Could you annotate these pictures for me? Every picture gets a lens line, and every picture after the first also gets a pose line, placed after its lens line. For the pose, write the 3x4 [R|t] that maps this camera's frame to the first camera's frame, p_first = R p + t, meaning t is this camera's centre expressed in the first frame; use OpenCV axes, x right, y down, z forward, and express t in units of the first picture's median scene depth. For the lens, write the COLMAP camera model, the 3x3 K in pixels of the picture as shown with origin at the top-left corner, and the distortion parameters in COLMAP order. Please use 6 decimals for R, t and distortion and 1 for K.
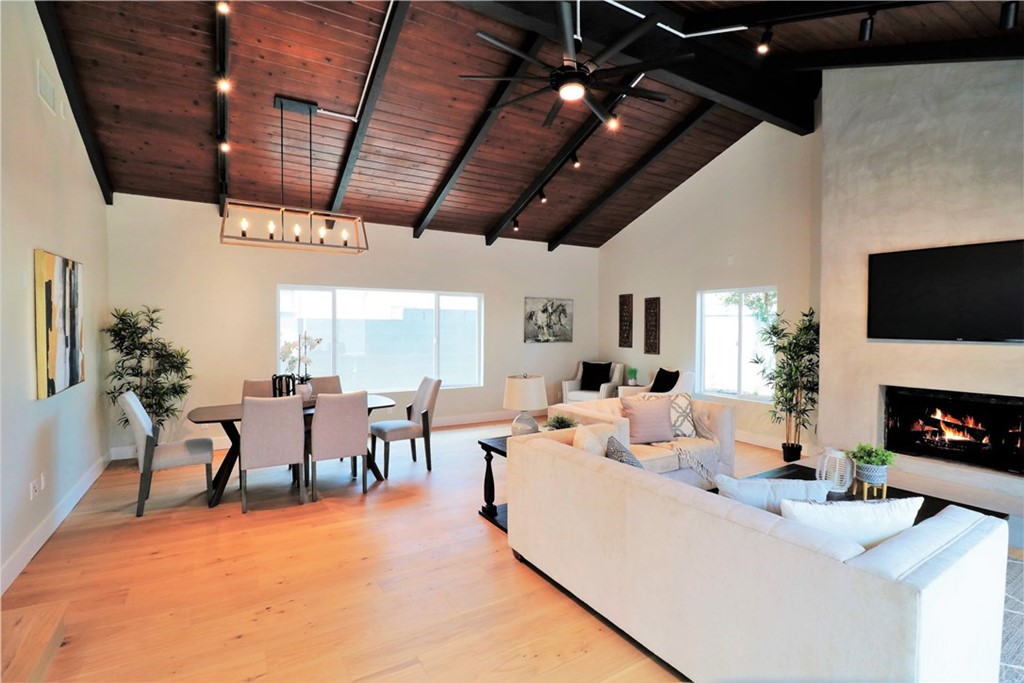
lens RADIAL K [[475.0, 0, 504.3], [0, 475.0, 339.9], [0, 0, 1]] dist [-0.002505, -0.010299]
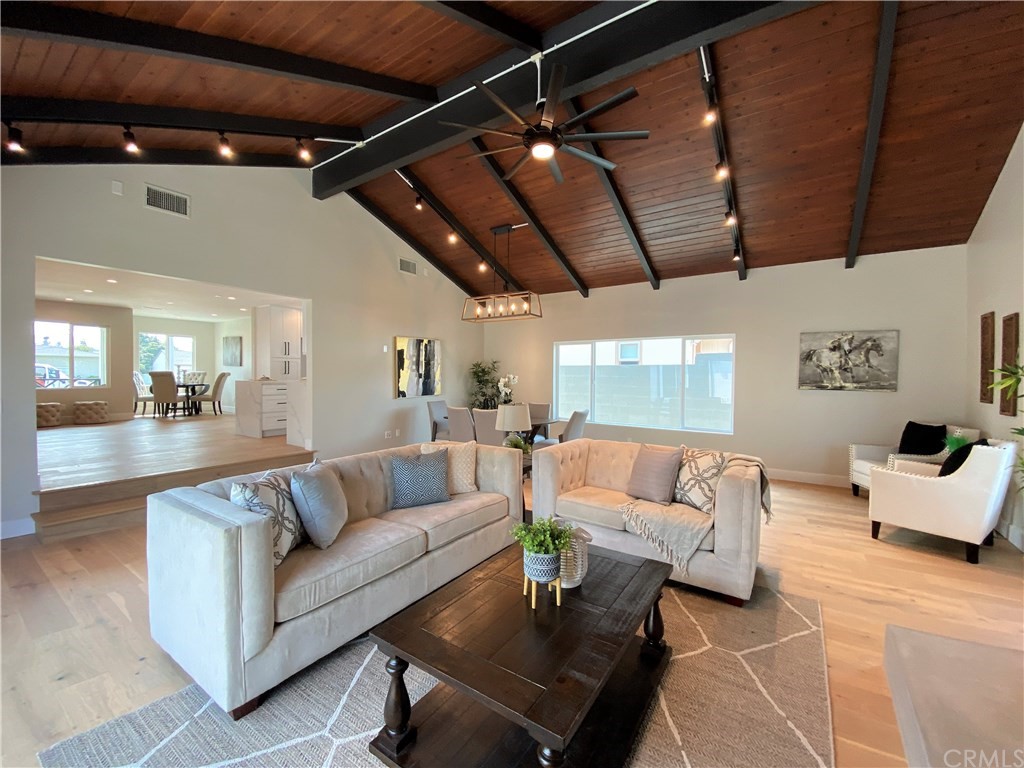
lens RADIAL K [[414.7, 0, 514.8], [0, 414.7, 384.2], [0, 0, 1]] dist [0.012437, -0.015764]
pose [[0.425735, 0.018920, -0.904650, 0.761793], [-0.031576, 0.999483, 0.006043, 0.013119], [0.904297, 0.025993, 0.426113, 0.409447]]
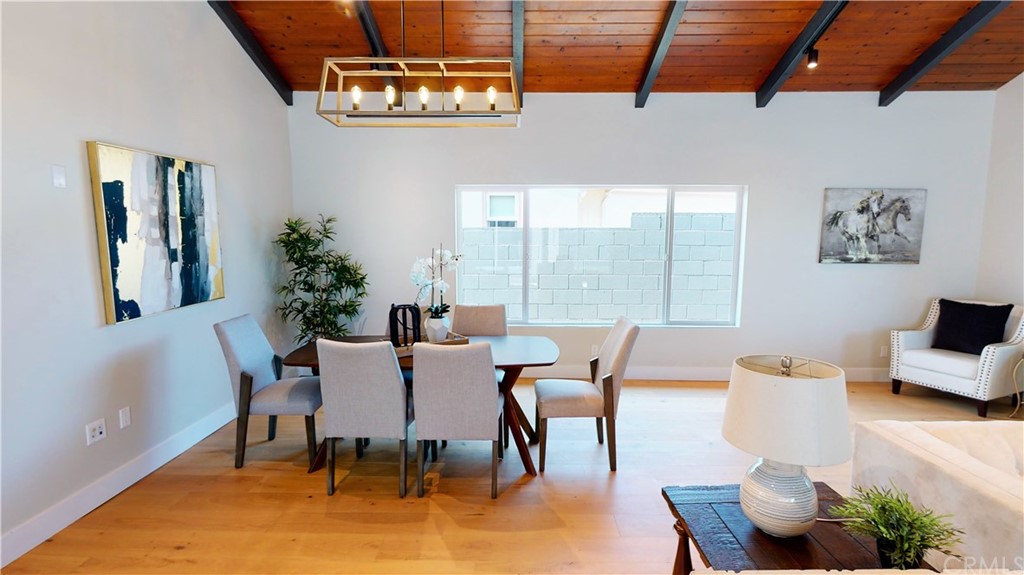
lens RADIAL K [[474.1, 0, 511.0], [0, 474.1, 289.2], [0, 0, 1]] dist [-0.000650, -0.001947]
pose [[0.851844, 0.053919, -0.521014, 0.037511], [-0.012619, 0.996511, 0.082497, -0.009695], [0.523644, -0.063700, 0.849552, 0.421471]]
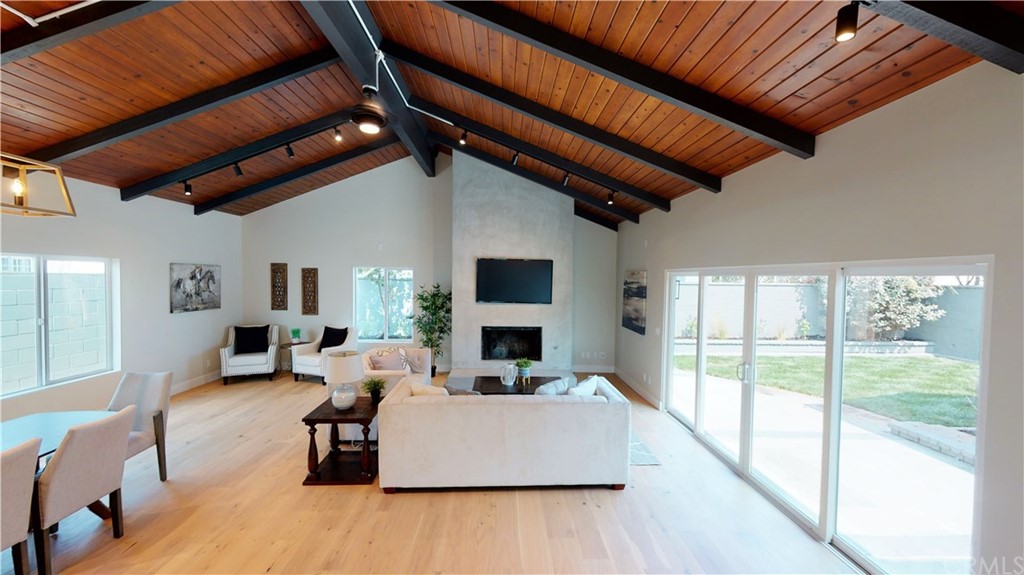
lens RADIAL K [[386.2, 0, 513.0], [0, 386.2, 288.9], [0, 0, 1]] dist [0.002587, -0.000148]
pose [[0.483592, -0.023038, 0.874990, -0.456804], [0.010430, 0.999734, 0.020557, -0.078114], [-0.875231, -0.000815, 0.483704, 0.112313]]
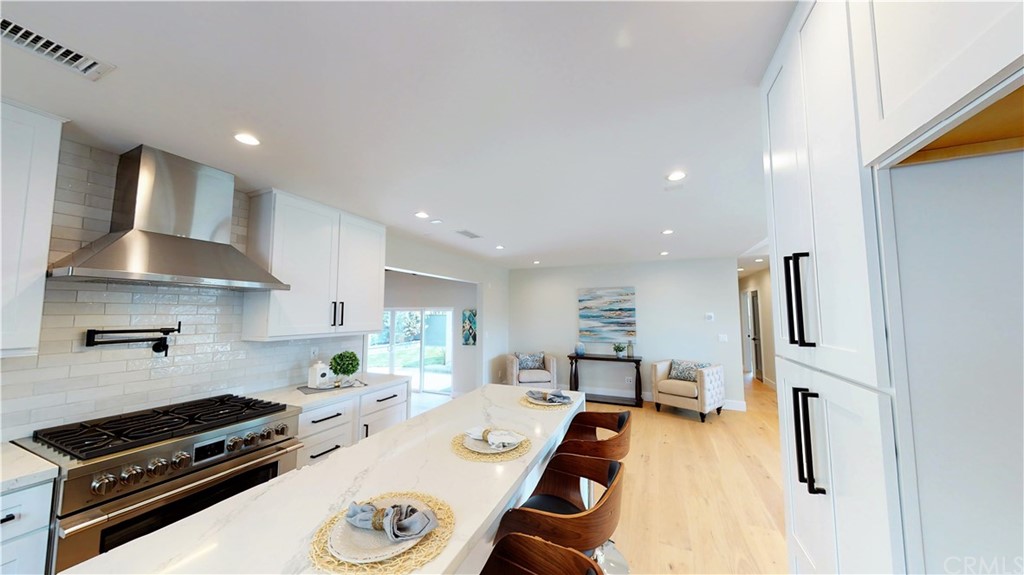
lens RADIAL K [[325.2, 0, 514.3], [0, 325.2, 287.3], [0, 0, 1]] dist [0.001008, 0.000254]
pose [[-0.590189, 0.060869, 0.804967, -1.288938], [0.020624, 0.997965, -0.060341, -0.093836], [-0.807001, -0.019011, -0.590244, 0.548700]]
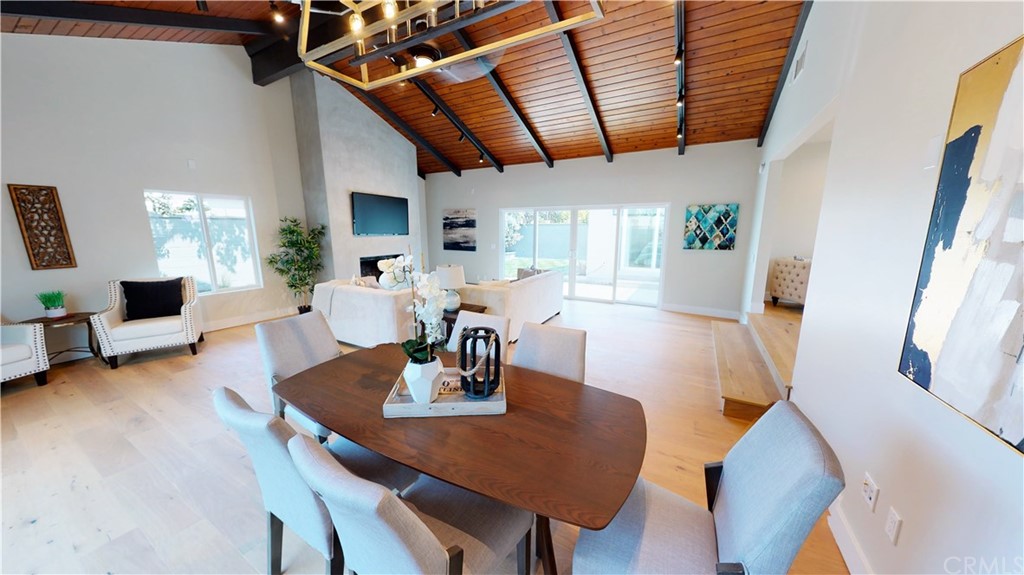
lens RADIAL K [[325.2, 0, 512.1], [0, 325.2, 286.6], [0, 0, 1]] dist [0.001008, 0.000254]
pose [[-0.502047, -0.154656, 0.850900, -0.683752], [0.020434, 0.981485, 0.190447, -0.033973], [-0.864599, 0.113000, -0.489591, 1.002783]]
